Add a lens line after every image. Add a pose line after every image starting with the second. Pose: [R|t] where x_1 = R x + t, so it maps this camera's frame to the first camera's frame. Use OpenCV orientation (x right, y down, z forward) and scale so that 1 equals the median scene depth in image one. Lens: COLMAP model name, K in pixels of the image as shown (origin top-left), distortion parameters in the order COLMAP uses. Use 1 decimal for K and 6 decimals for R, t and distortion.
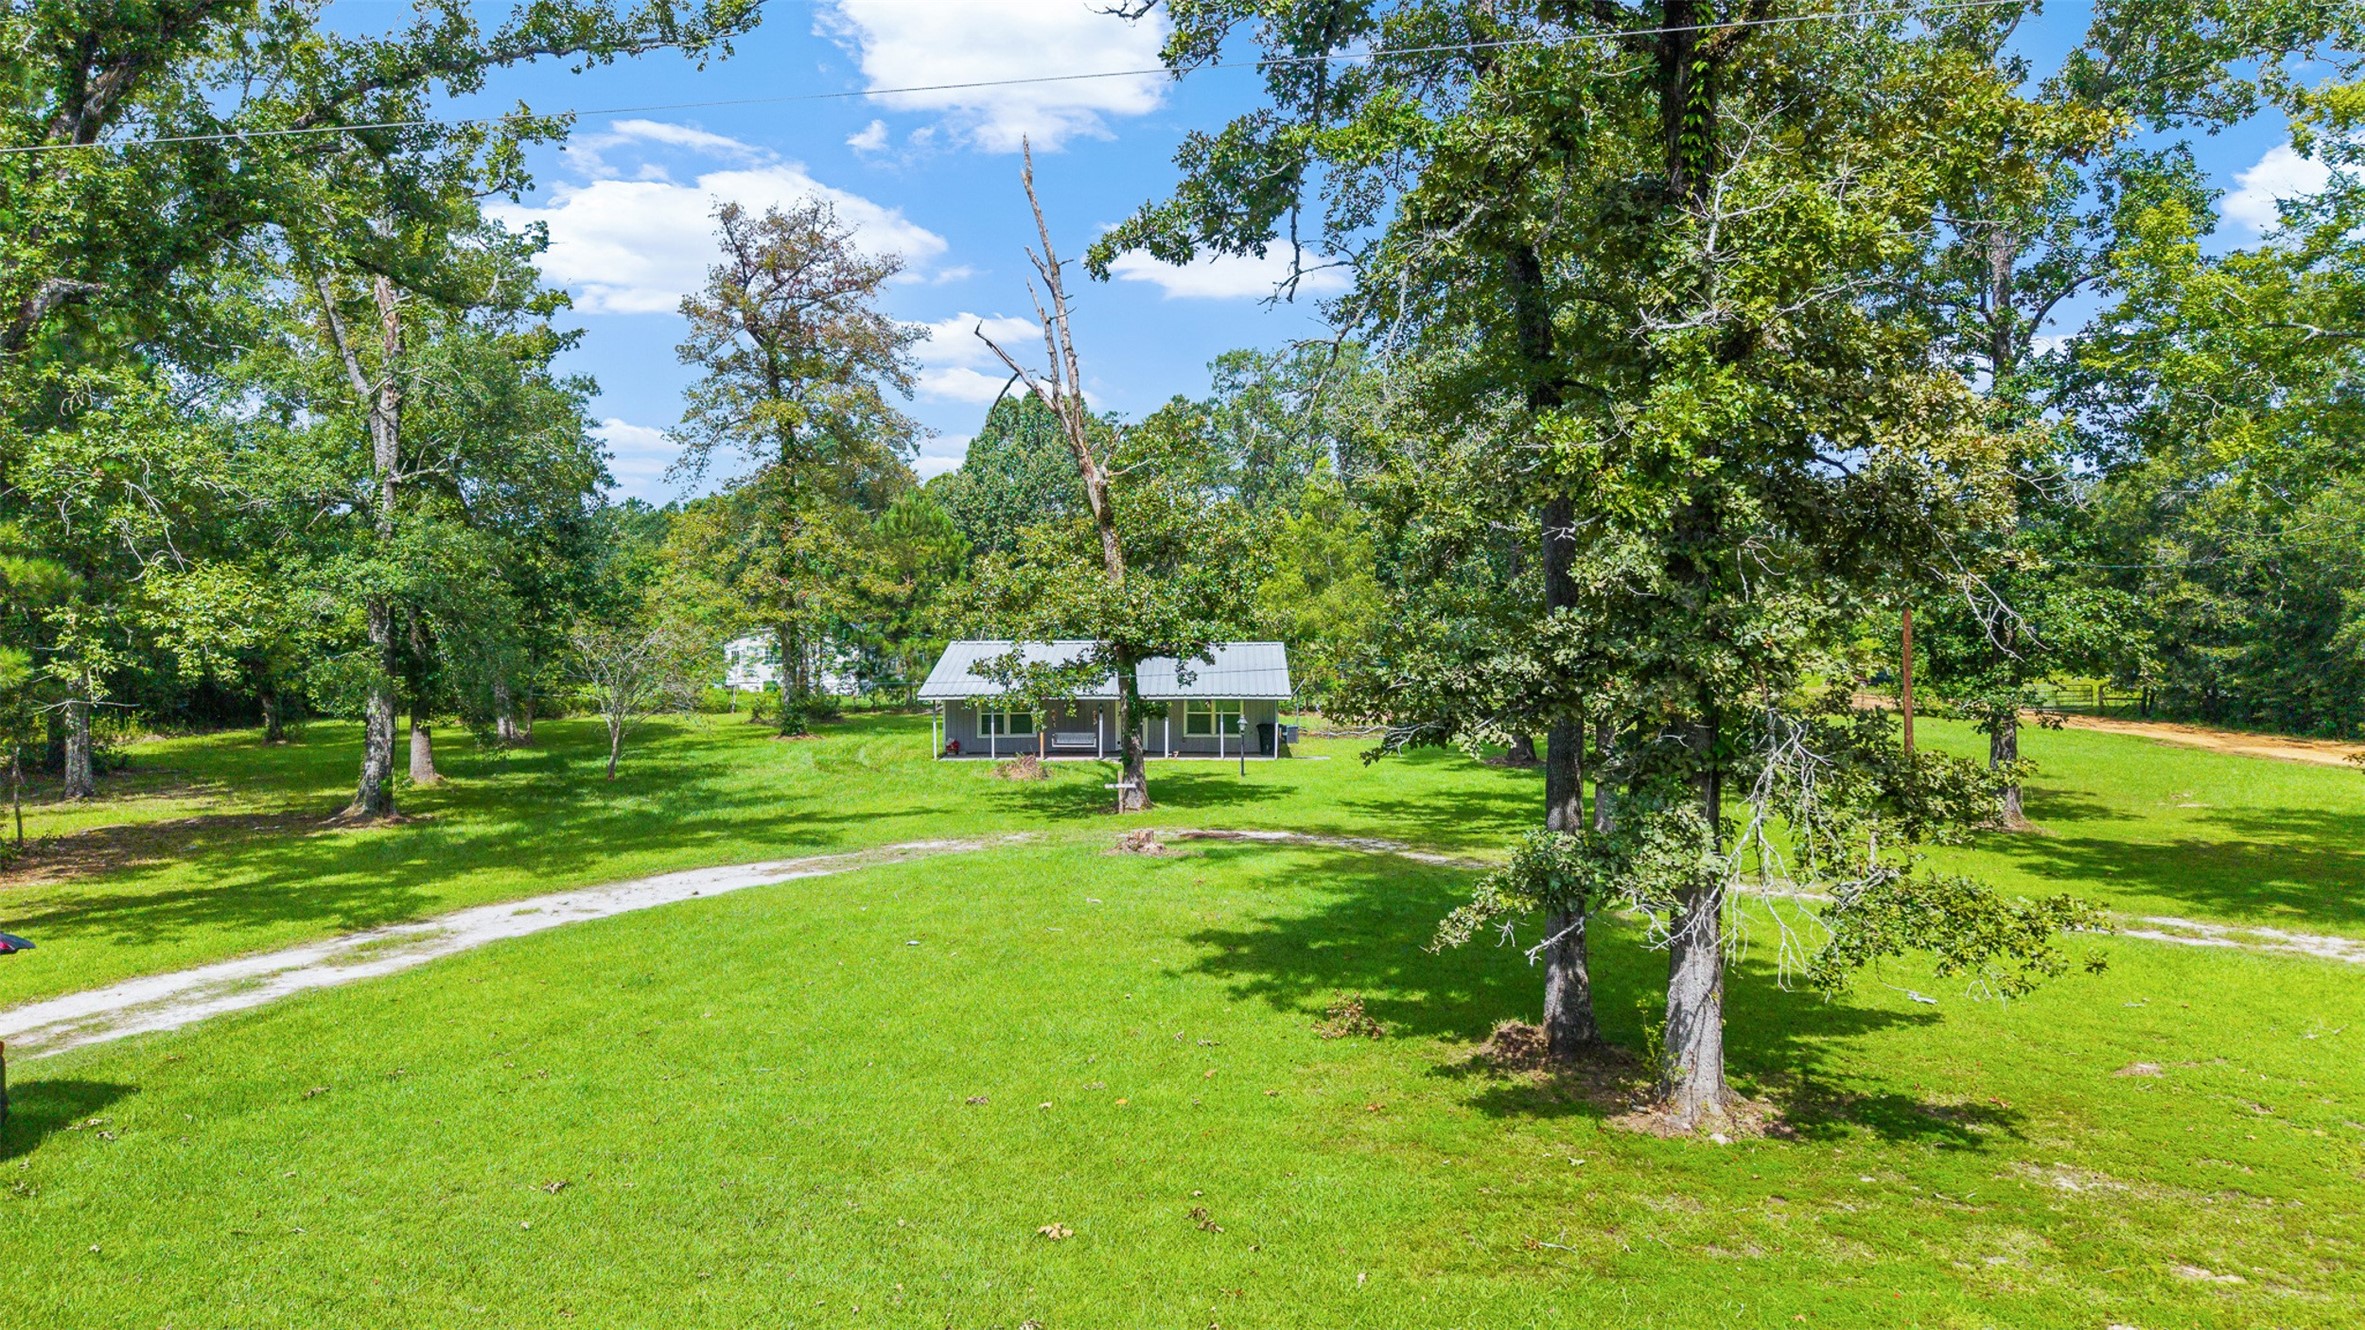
lens RADIAL K [[1684.0, 0, 1189.1], [0, 1684.0, 661.7], [0, 0, 1]] dist [-0.002695, -0.000885]
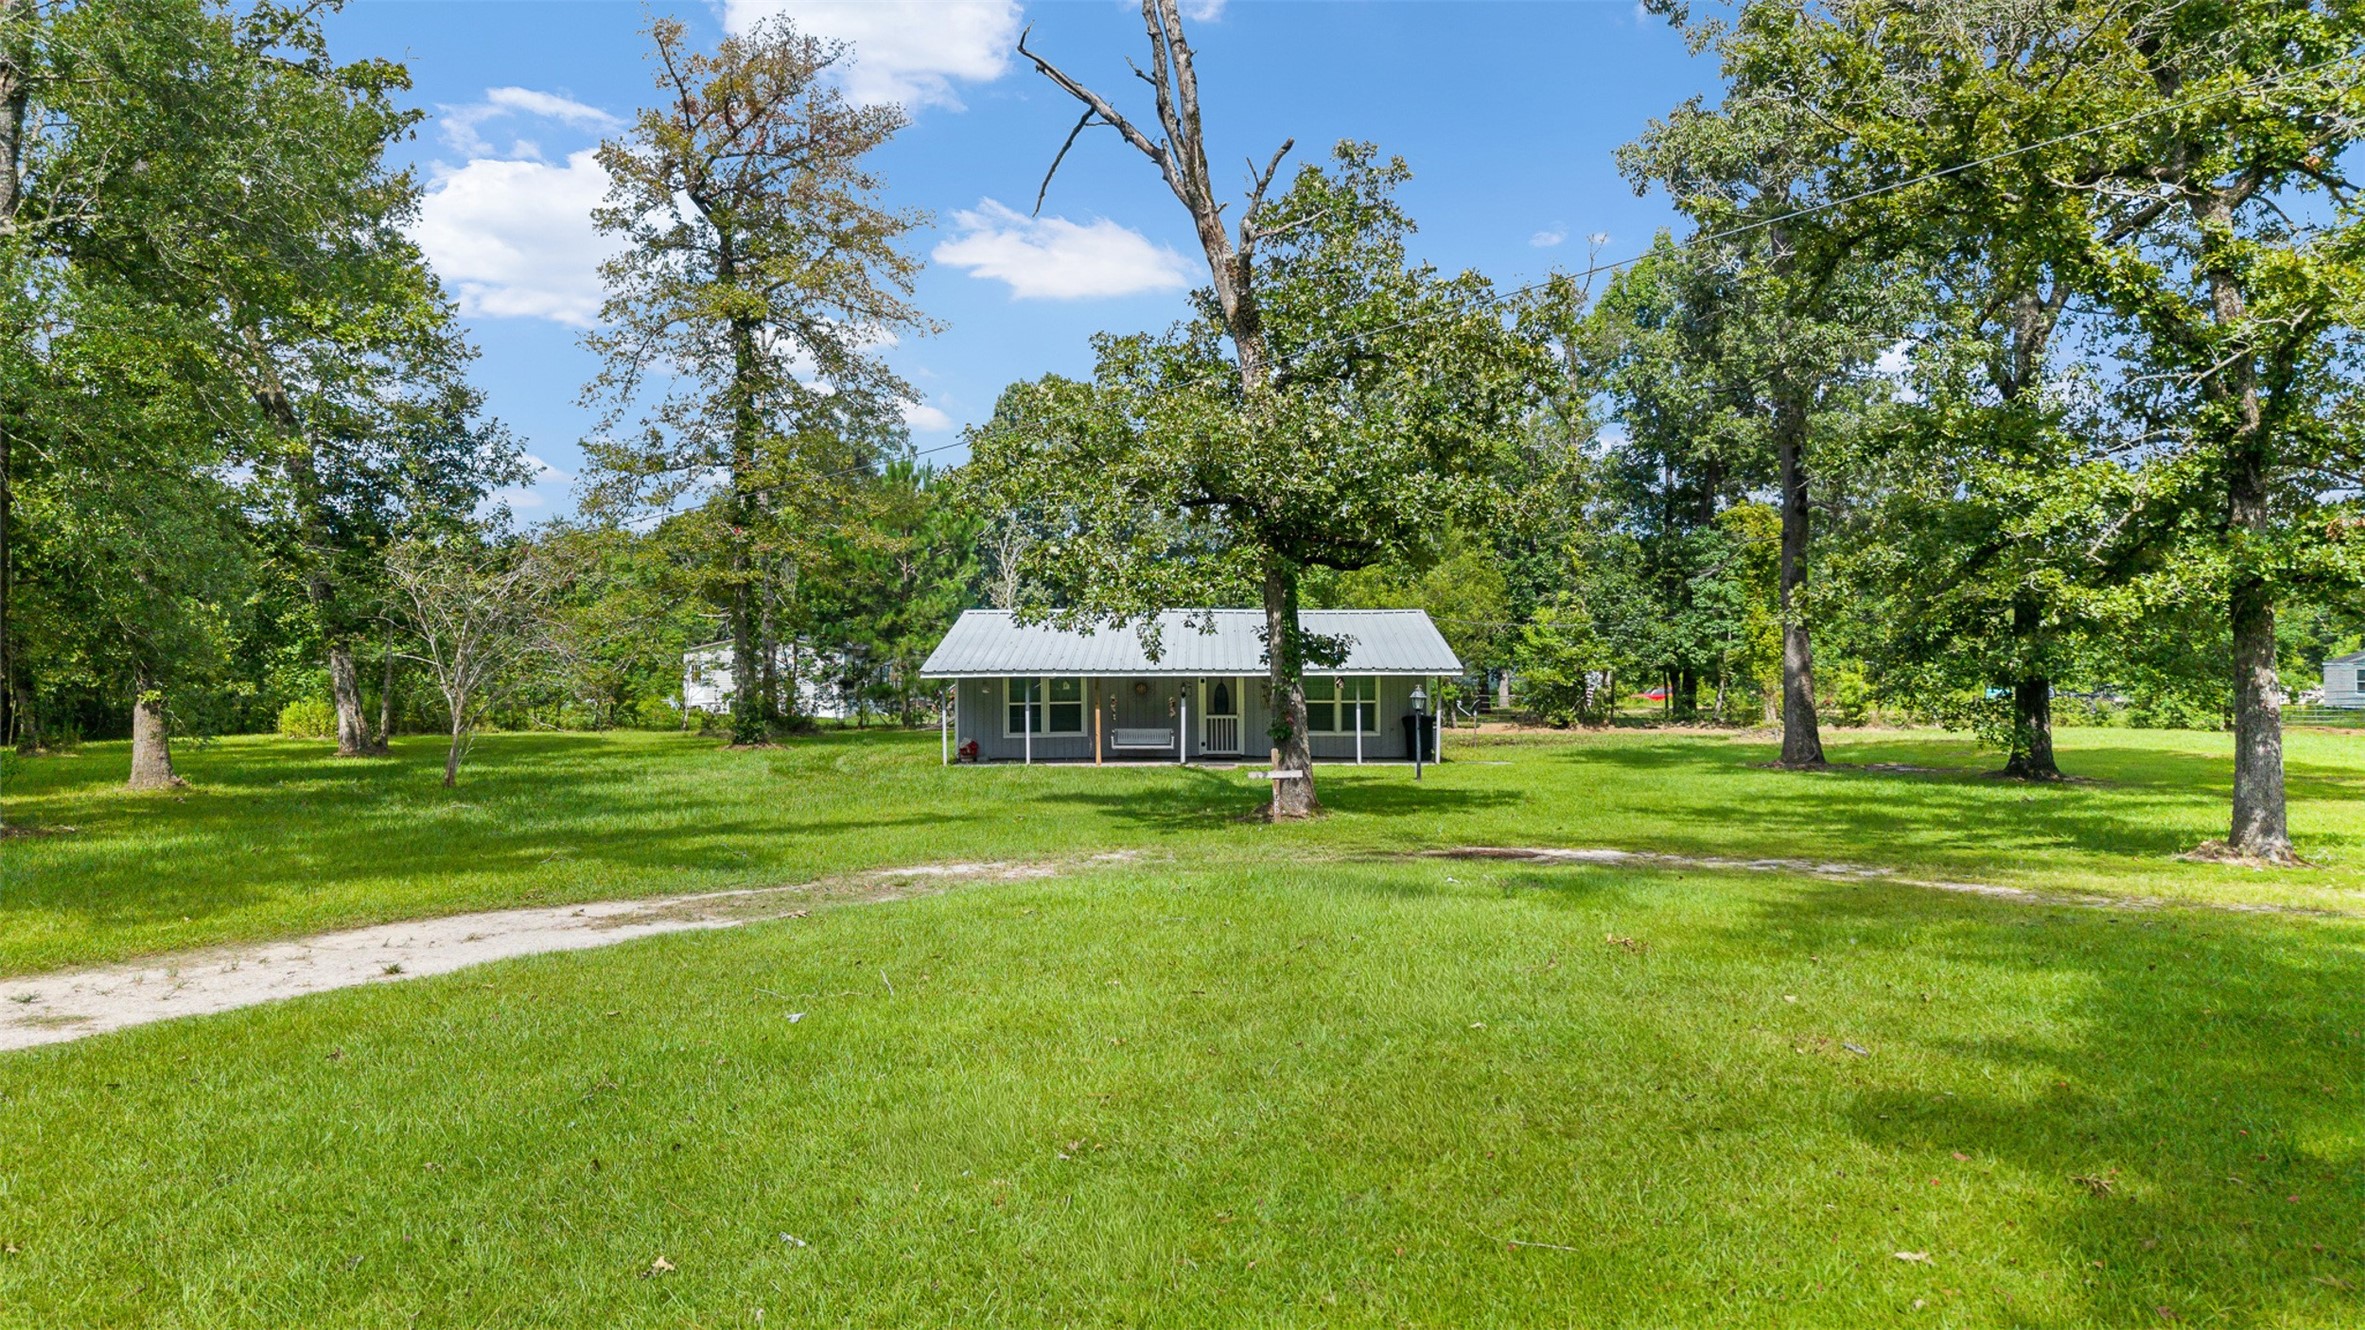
lens RADIAL K [[1684.0, 0, 1175.5], [0, 1684.0, 667.8], [0, 0, 1]] dist [-0.002695, -0.000885]
pose [[0.999991, -0.001310, -0.004128, -0.051130], [0.001174, 0.999460, -0.032826, 0.039277], [0.004169, 0.032821, 0.999453, 0.295834]]
